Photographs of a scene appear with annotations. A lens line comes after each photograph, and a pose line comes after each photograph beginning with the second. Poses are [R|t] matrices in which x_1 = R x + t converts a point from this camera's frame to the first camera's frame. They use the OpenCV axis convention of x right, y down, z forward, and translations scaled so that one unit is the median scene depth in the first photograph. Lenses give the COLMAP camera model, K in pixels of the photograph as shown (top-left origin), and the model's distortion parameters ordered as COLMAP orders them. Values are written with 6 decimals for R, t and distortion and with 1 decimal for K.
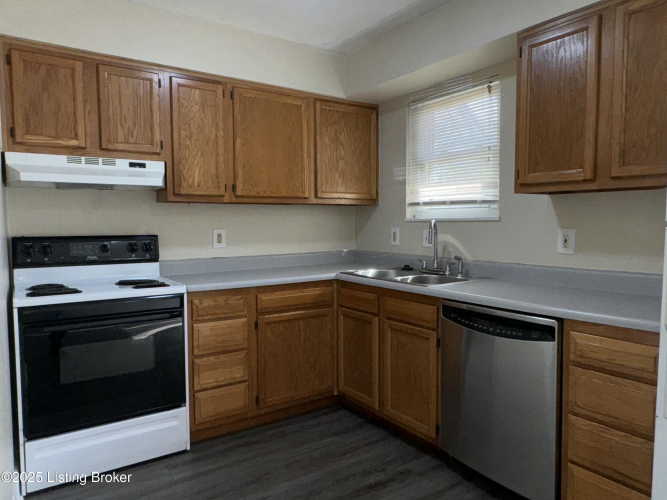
lens RADIAL K [[467.6, 0, 333.0], [0, 467.6, 250.7], [0, 0, 1]] dist [0.004628, 0.006072]
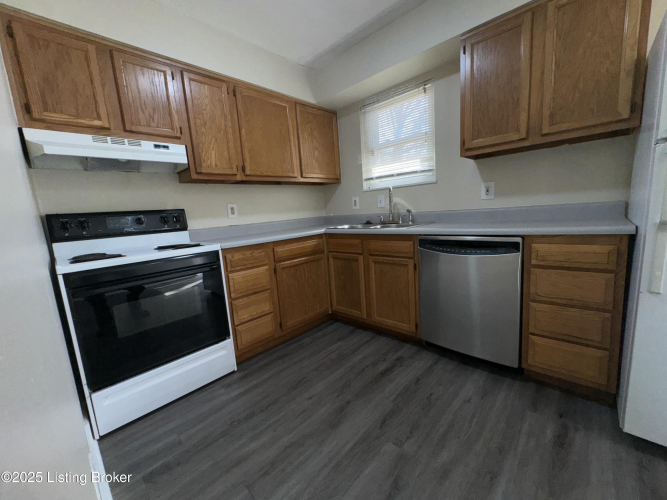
lens RADIAL K [[270.2, 0, 334.2], [0, 270.2, 250.5], [0, 0, 1]] dist [0.001769, 0.000372]
pose [[0.974869, -0.095150, 0.201438, -0.158823], [0.079134, 0.993135, 0.086140, 0.052362], [-0.208251, -0.068035, 0.975706, 0.231822]]
